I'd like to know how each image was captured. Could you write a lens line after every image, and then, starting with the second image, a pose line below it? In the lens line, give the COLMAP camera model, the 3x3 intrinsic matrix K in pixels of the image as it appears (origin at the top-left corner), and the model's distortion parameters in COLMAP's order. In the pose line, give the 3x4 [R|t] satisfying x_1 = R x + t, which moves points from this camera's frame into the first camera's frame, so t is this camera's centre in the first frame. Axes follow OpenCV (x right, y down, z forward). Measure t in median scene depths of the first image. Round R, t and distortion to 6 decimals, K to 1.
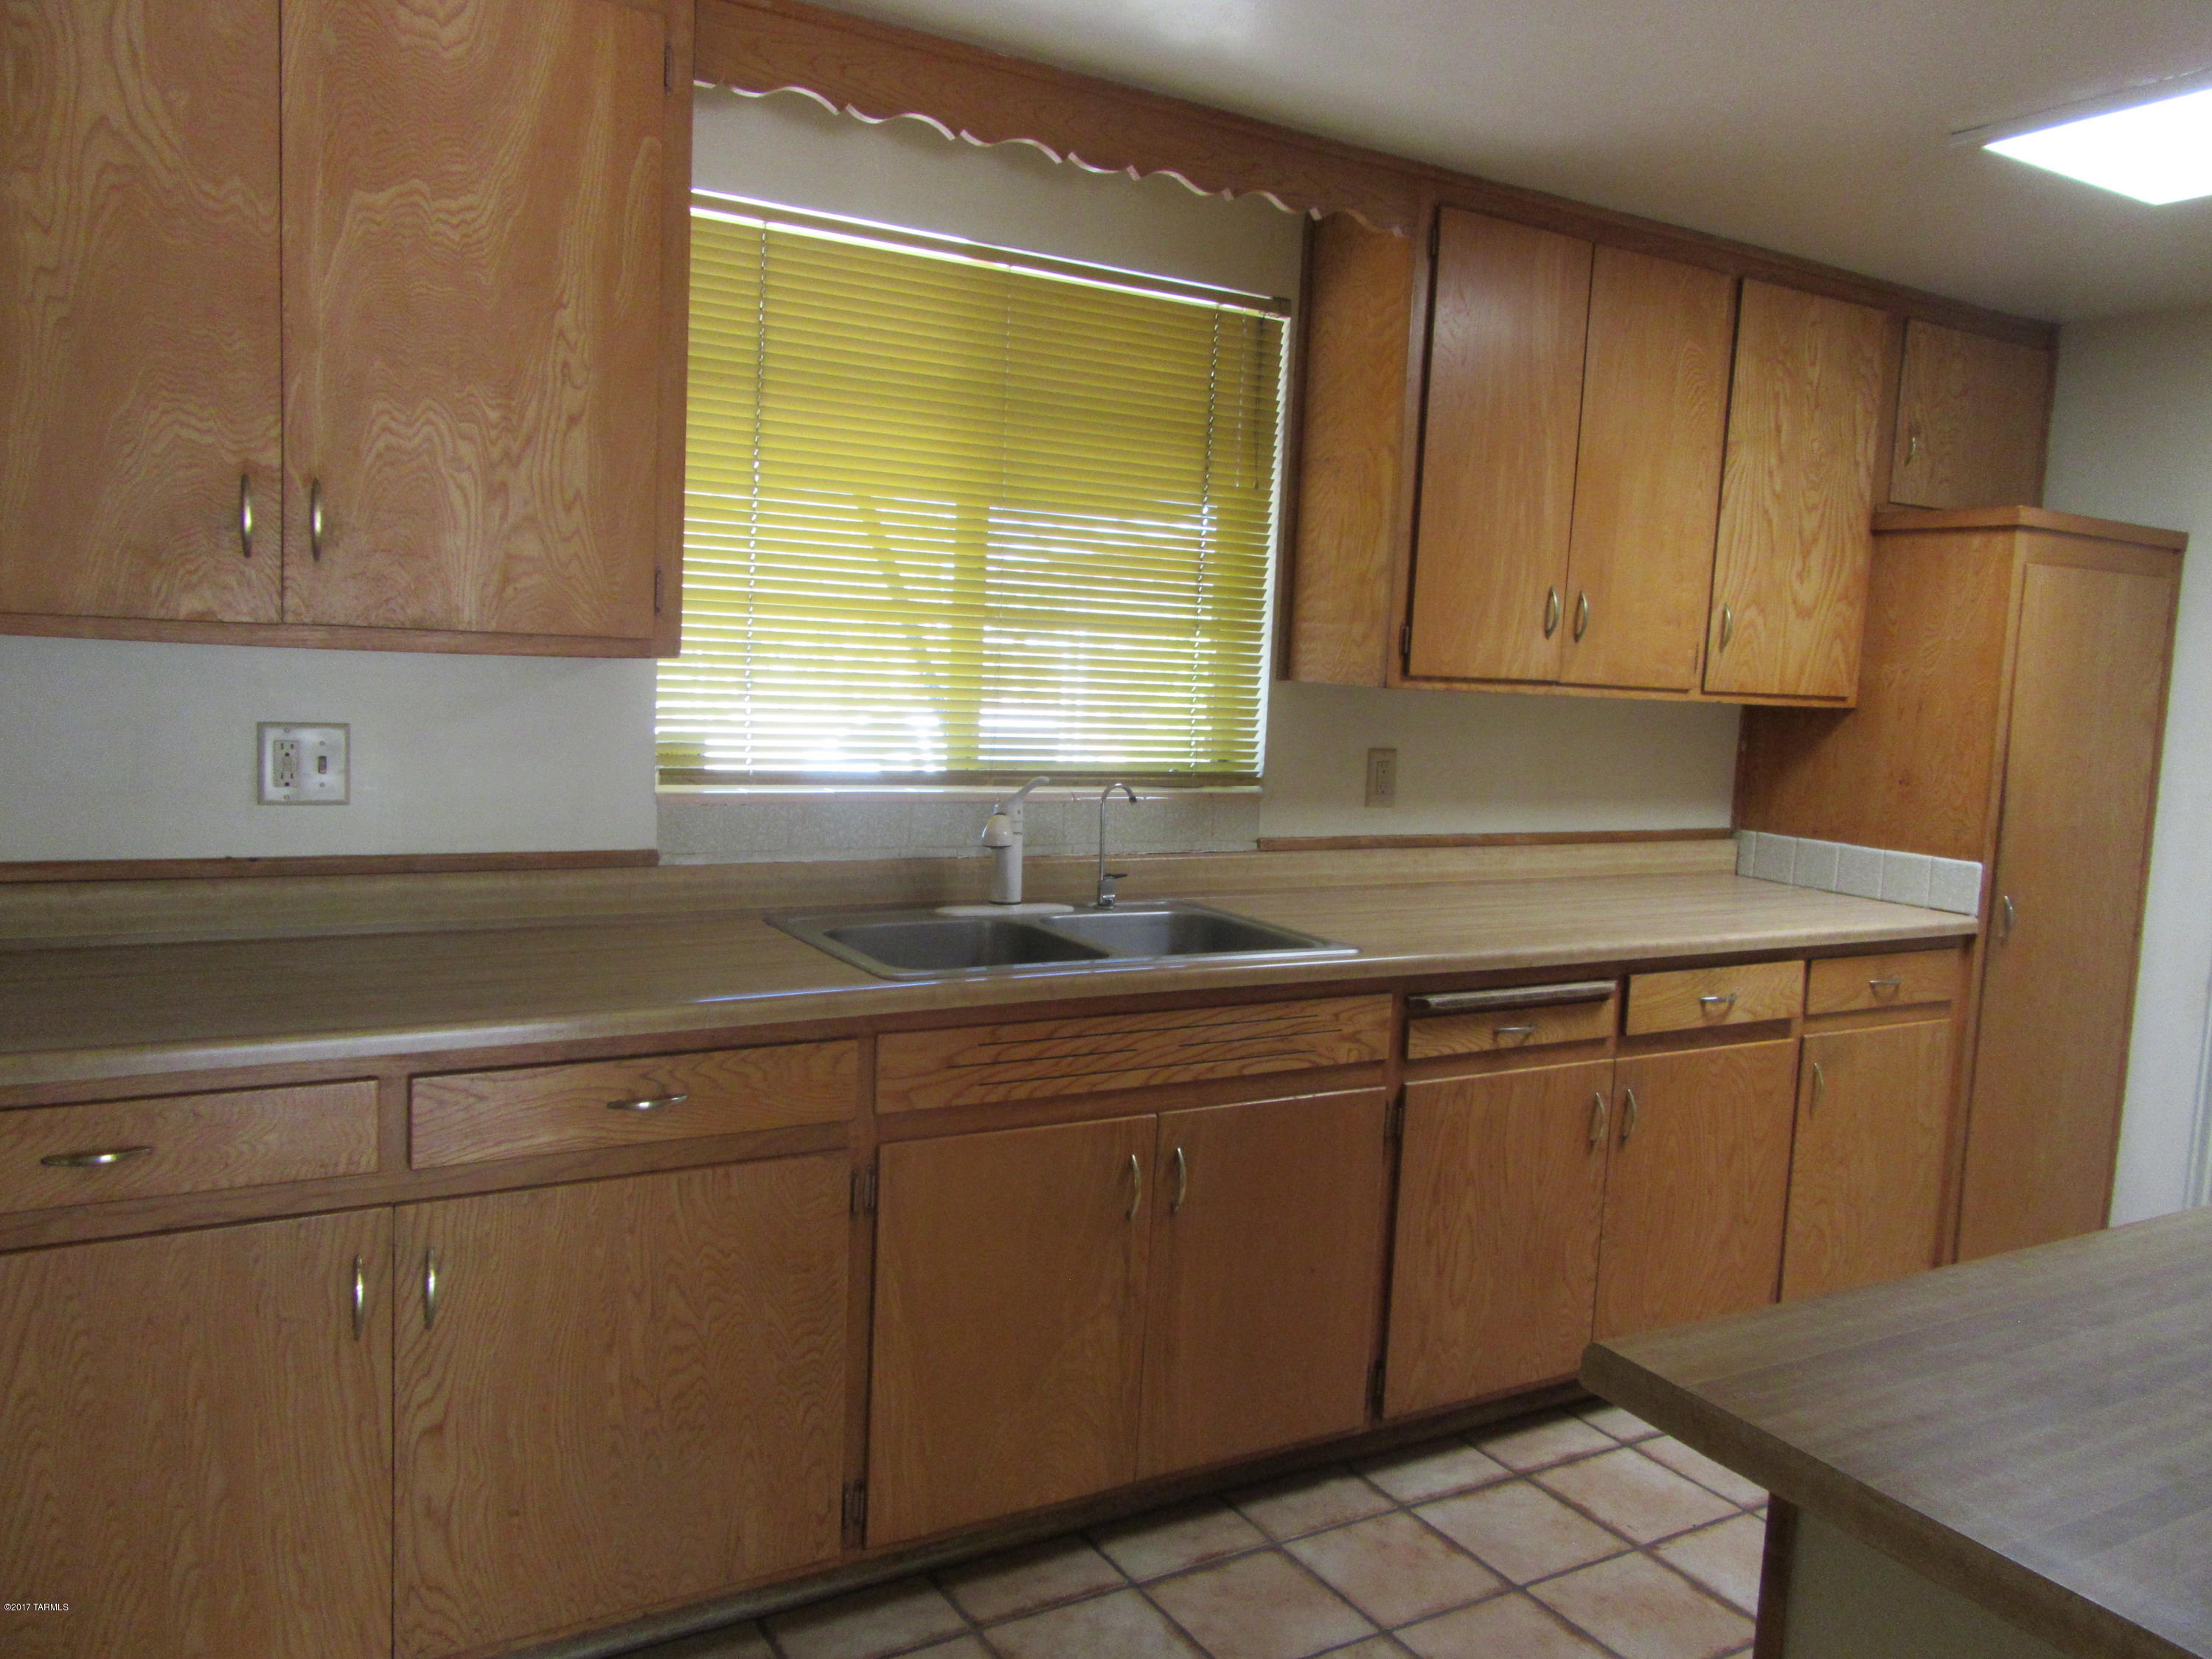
lens RADIAL K [[1643.0, 0, 1099.2], [0, 1643.0, 828.8], [0, 0, 1]] dist [-0.008520, 0.002275]
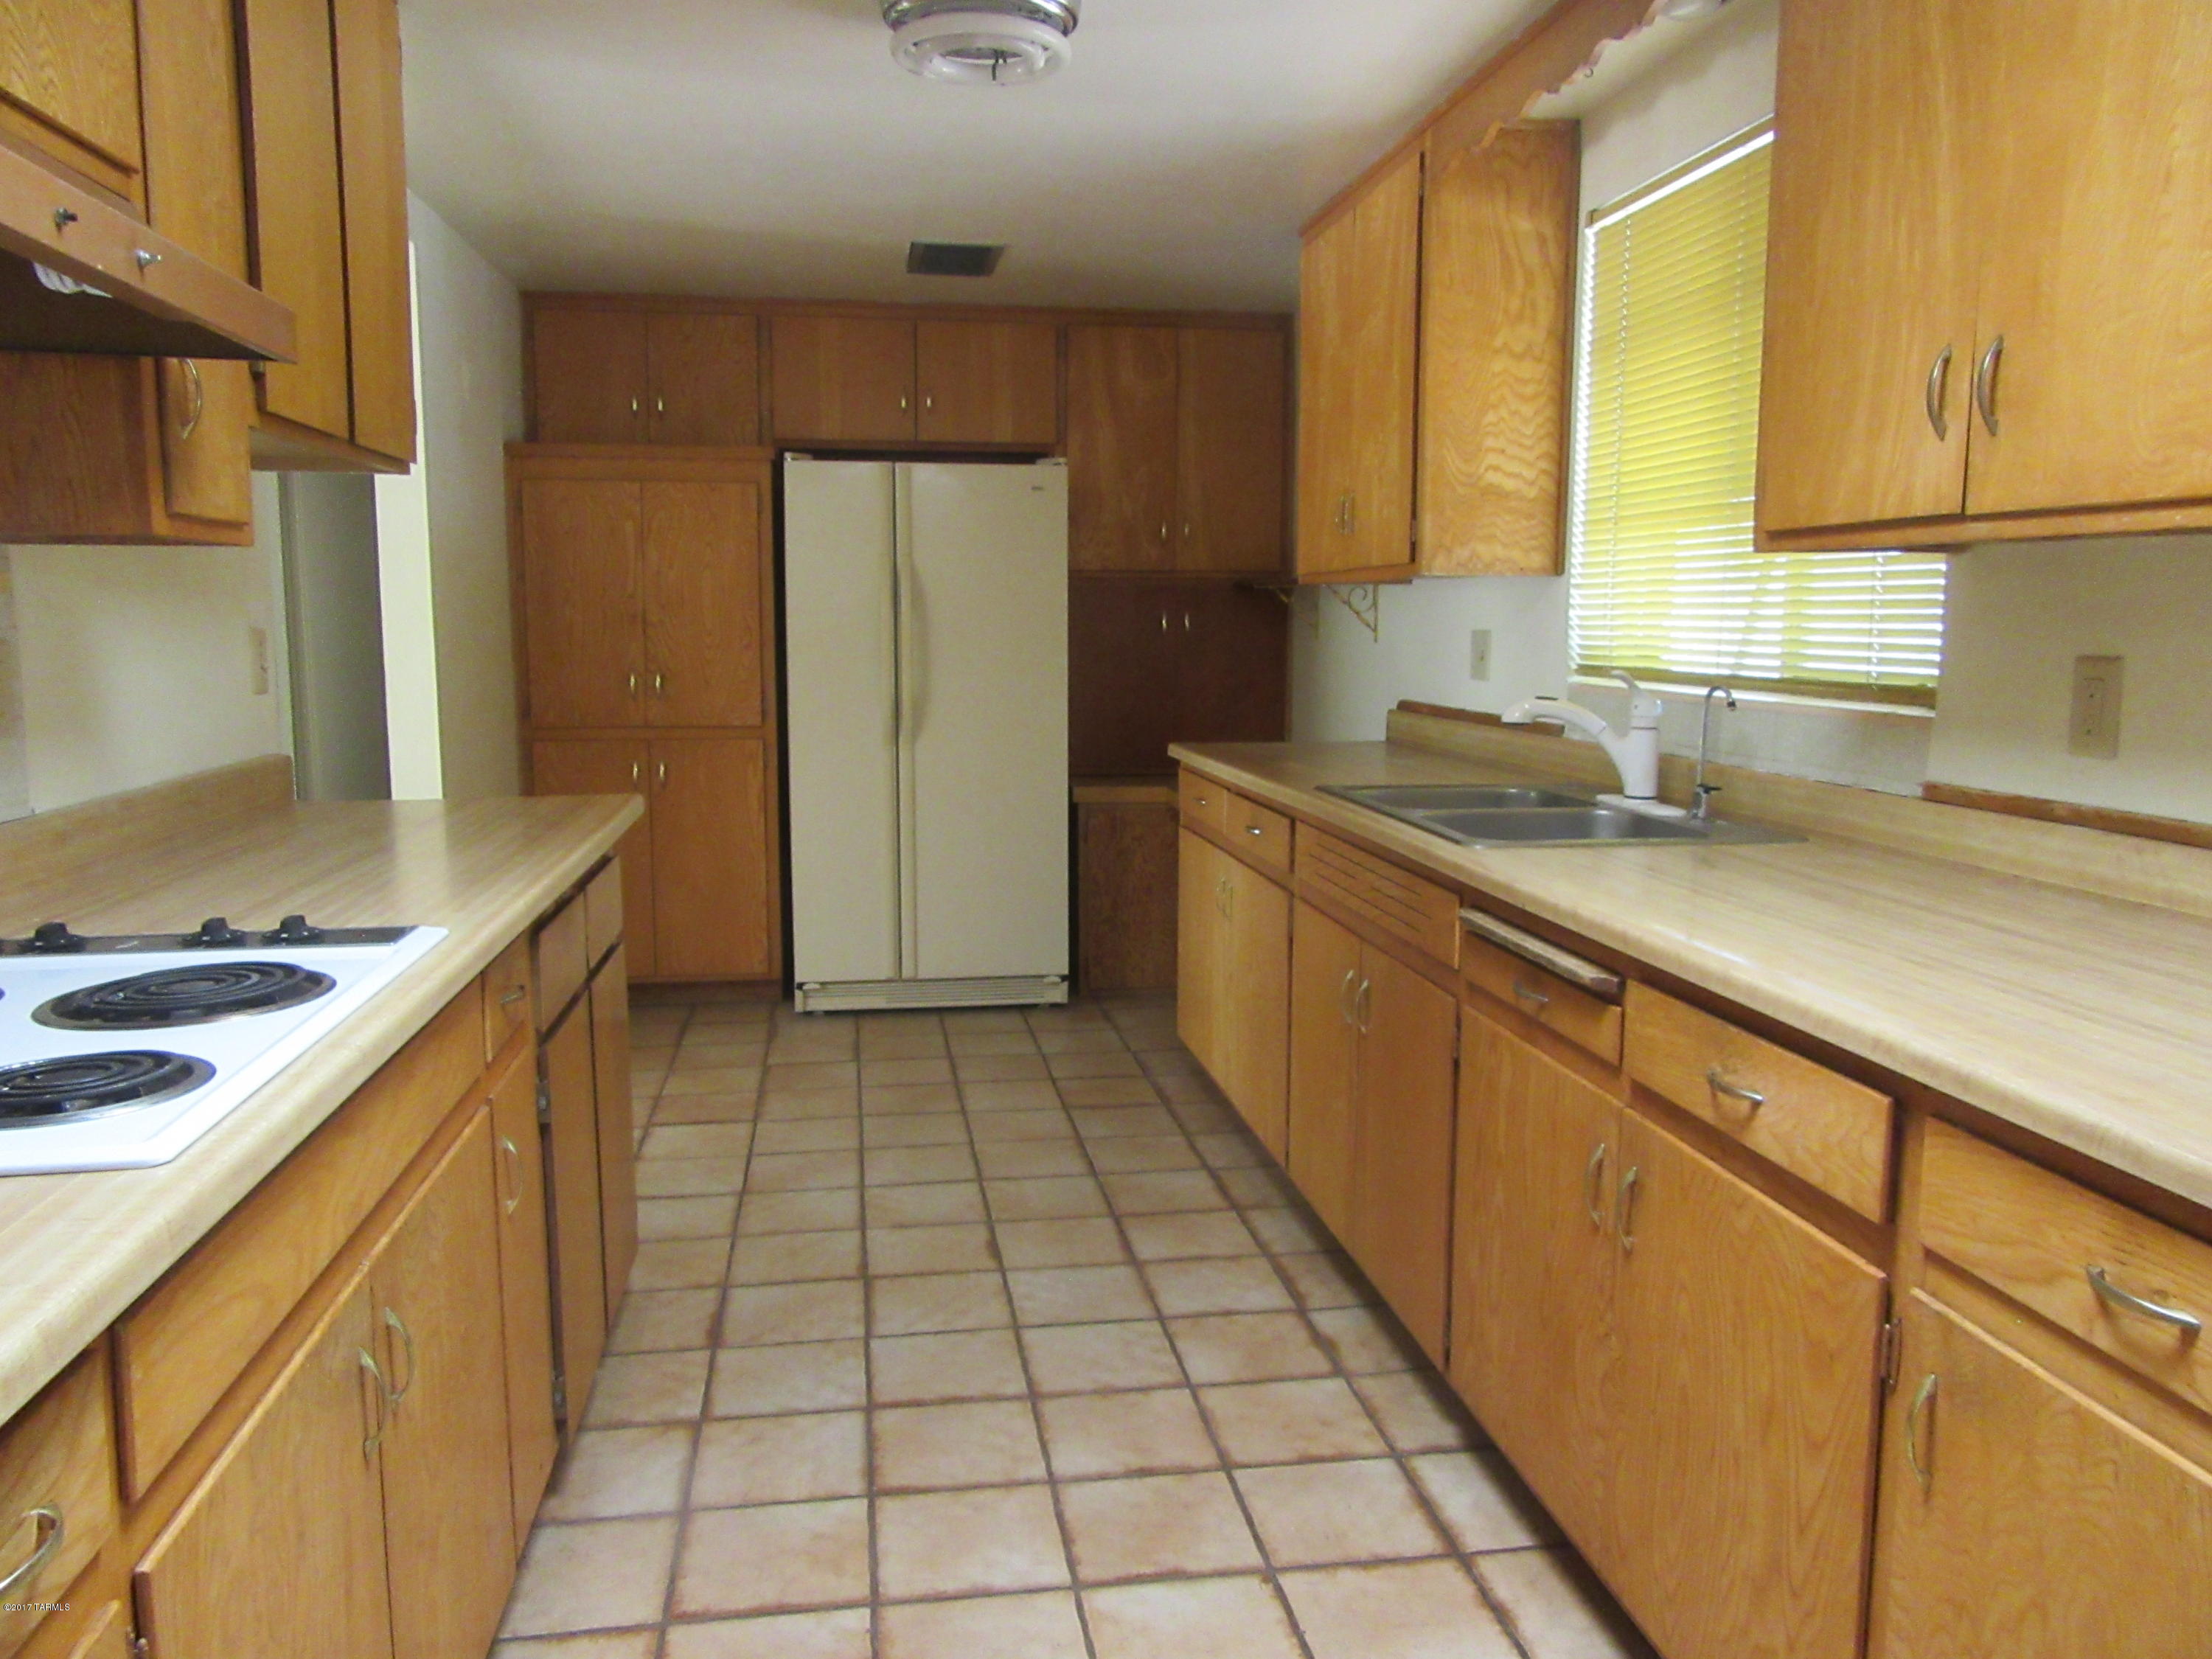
lens RADIAL K [[1643.0, 0, 1101.8], [0, 1643.0, 827.2], [0, 0, 1]] dist [-0.008520, 0.002275]
pose [[-0.368544, 0.071673, -0.926843, 0.982496], [-0.118453, 0.985275, 0.123293, -0.021942], [0.922033, 0.155226, -0.354628, 1.029076]]
